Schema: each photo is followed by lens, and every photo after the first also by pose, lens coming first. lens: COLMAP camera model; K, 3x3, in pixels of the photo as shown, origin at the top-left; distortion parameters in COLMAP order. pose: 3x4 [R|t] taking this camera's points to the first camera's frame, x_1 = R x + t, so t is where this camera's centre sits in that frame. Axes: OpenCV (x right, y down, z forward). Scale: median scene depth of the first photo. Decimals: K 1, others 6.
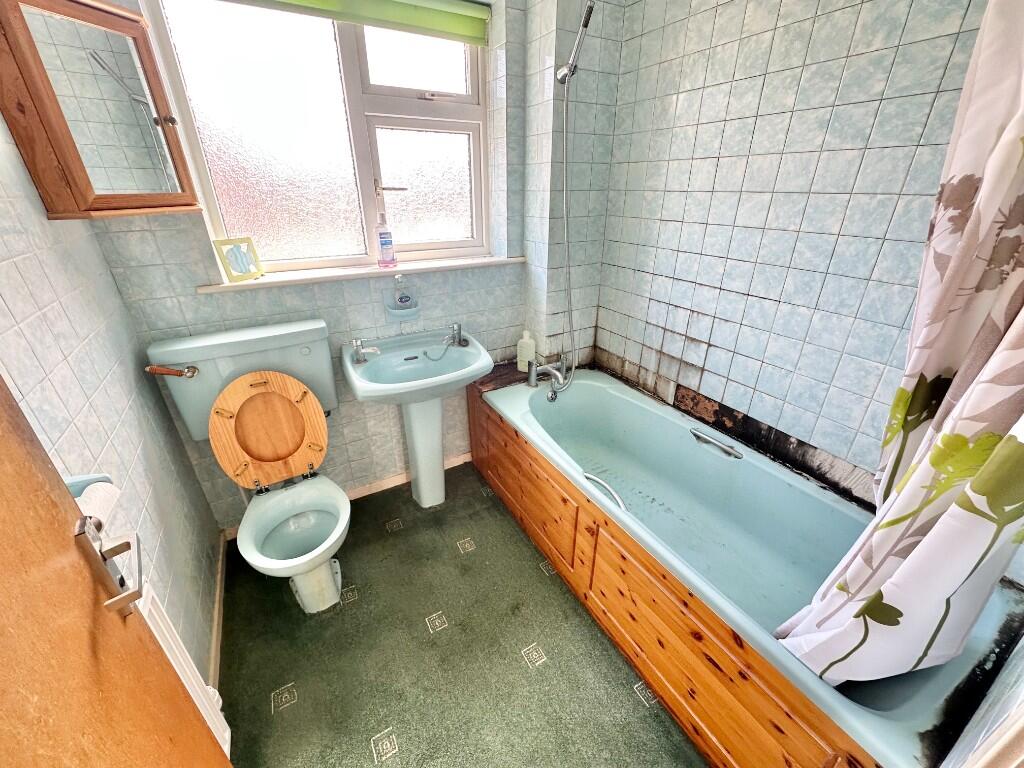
lens RADIAL K [[408.1, 0, 511.4], [0, 408.1, 382.4], [0, 0, 1]] dist [-0.001765, 0.000038]
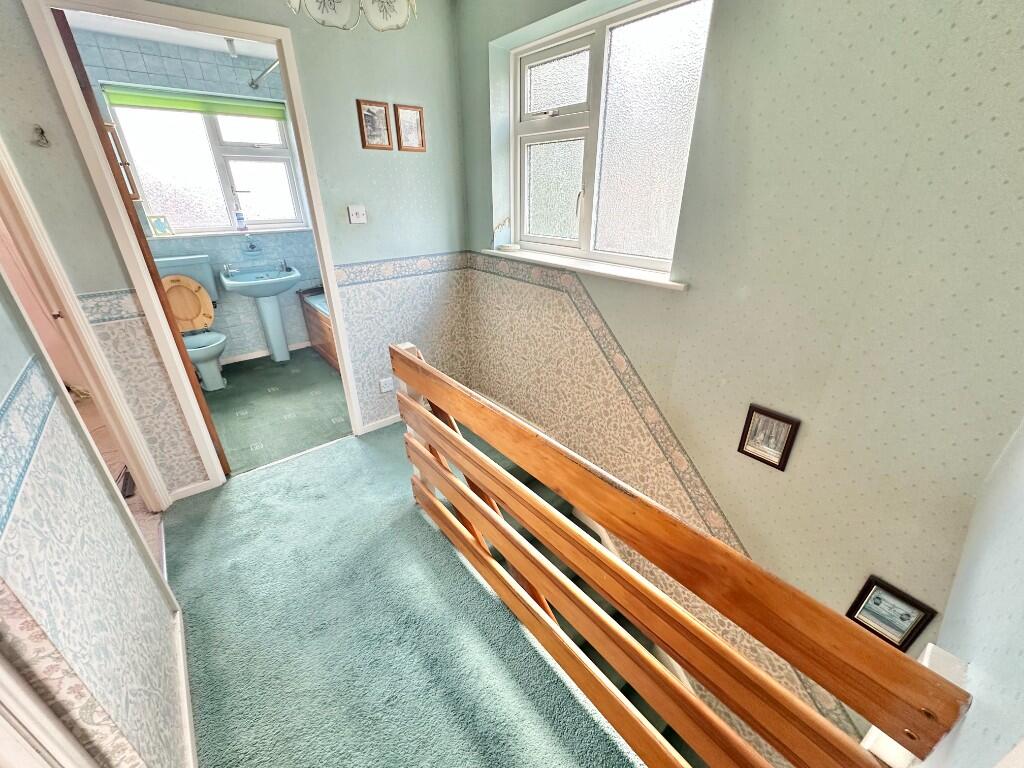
lens RADIAL K [[408.1, 0, 513.4], [0, 408.1, 383.9], [0, 0, 1]] dist [-0.001765, 0.000038]
pose [[0.987824, -0.069367, 0.139253, 0.690222], [0.069689, 0.997565, 0.002565, 0.562152], [-0.139092, 0.007171, 0.990254, -1.173290]]
